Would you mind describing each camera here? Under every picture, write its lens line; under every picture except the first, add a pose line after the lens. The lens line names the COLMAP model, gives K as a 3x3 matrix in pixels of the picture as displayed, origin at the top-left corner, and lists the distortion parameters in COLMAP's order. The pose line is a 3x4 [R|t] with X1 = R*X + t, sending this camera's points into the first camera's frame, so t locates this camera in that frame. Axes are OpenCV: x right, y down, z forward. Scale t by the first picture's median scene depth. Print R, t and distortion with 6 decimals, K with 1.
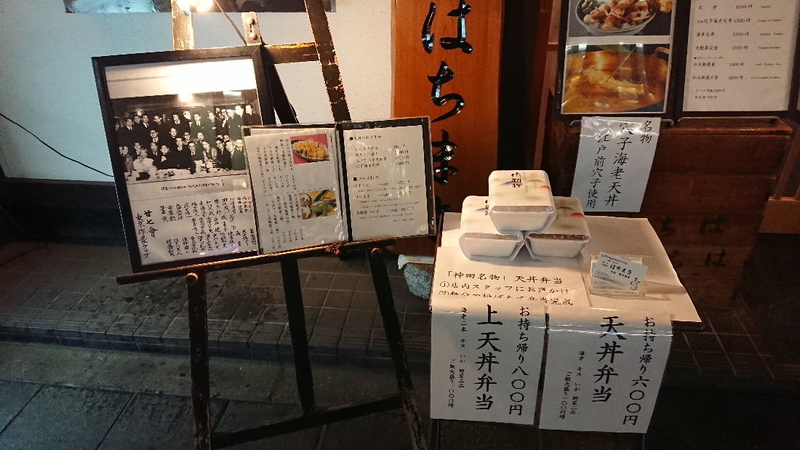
lens RADIAL K [[520.8, 0, 400.0], [0, 520.8, 225.0], [0, 0, 1]] dist [0.073243, -0.001867]
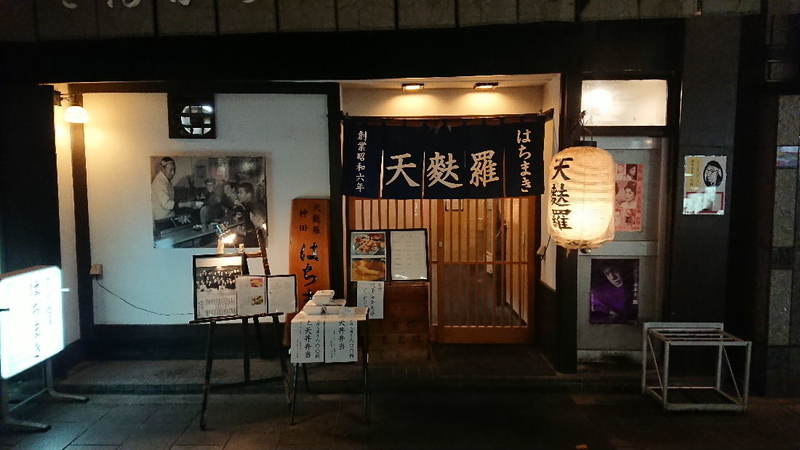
lens RADIAL K [[520.8, 0, 400.0], [0, 520.8, 225.0], [0, 0, 1]] dist [0.073243, -0.001867]
pose [[0.990411, 0.012532, 0.137583, 0.245686], [0.051579, 0.890325, -0.452396, 1.016090], [-0.128163, 0.455154, 0.881141, -2.051096]]
